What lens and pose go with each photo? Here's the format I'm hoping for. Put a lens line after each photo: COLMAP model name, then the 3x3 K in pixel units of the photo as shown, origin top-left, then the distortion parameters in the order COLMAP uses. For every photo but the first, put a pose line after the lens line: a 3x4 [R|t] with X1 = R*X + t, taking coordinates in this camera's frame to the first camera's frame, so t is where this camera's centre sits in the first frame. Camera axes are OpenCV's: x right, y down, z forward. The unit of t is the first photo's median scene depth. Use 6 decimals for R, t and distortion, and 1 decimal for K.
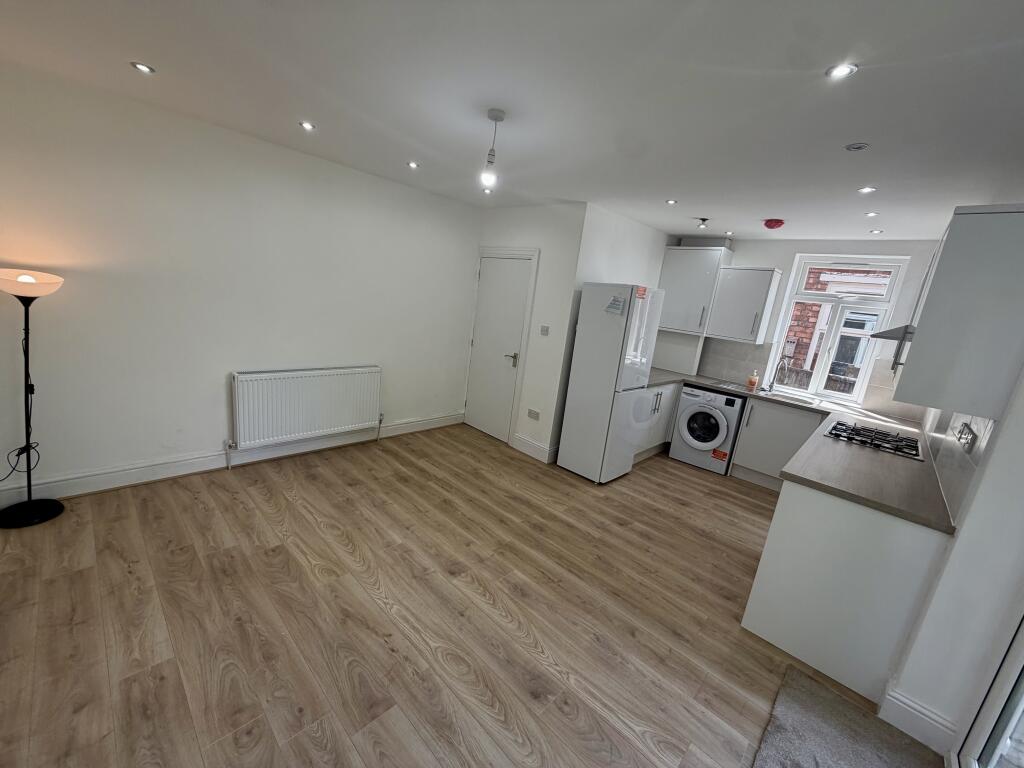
lens RADIAL K [[406.5, 0, 513.6], [0, 406.5, 384.0], [0, 0, 1]] dist [-0.002428, -0.000046]
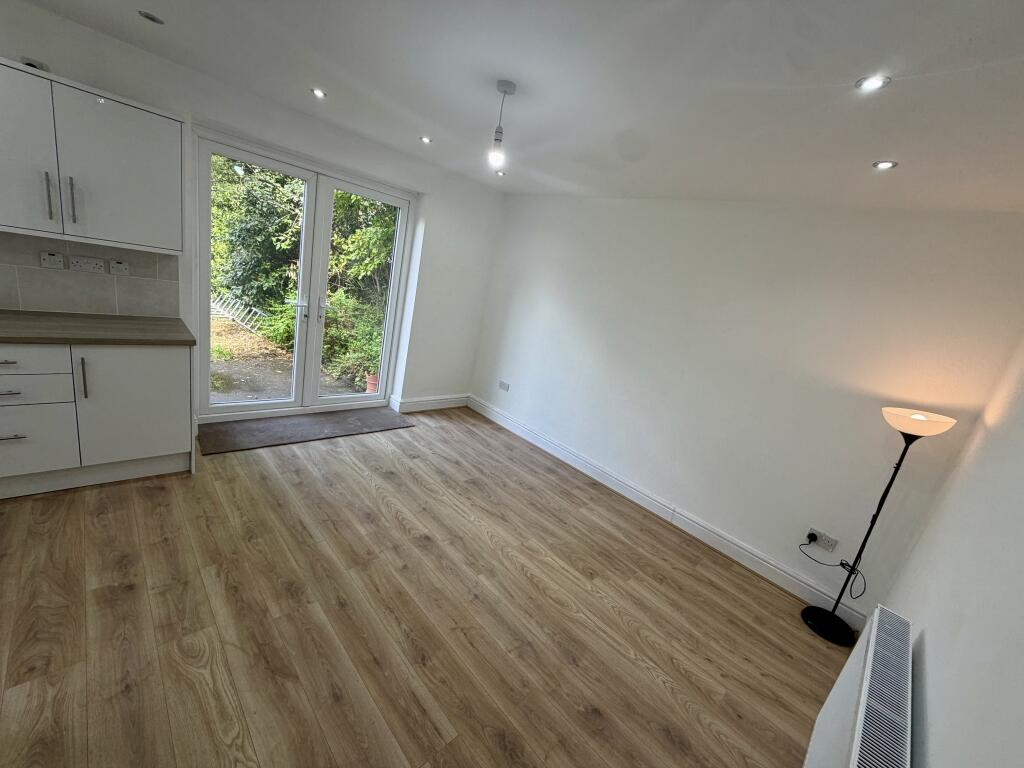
lens RADIAL K [[406.5, 0, 512.5], [0, 406.5, 383.4], [0, 0, 1]] dist [-0.002428, -0.000046]
pose [[-0.948562, -0.312589, -0.050189, -0.163921], [-0.299741, 0.835685, 0.460202, -0.398584], [-0.101912, 0.451574, -0.886394, 1.572521]]
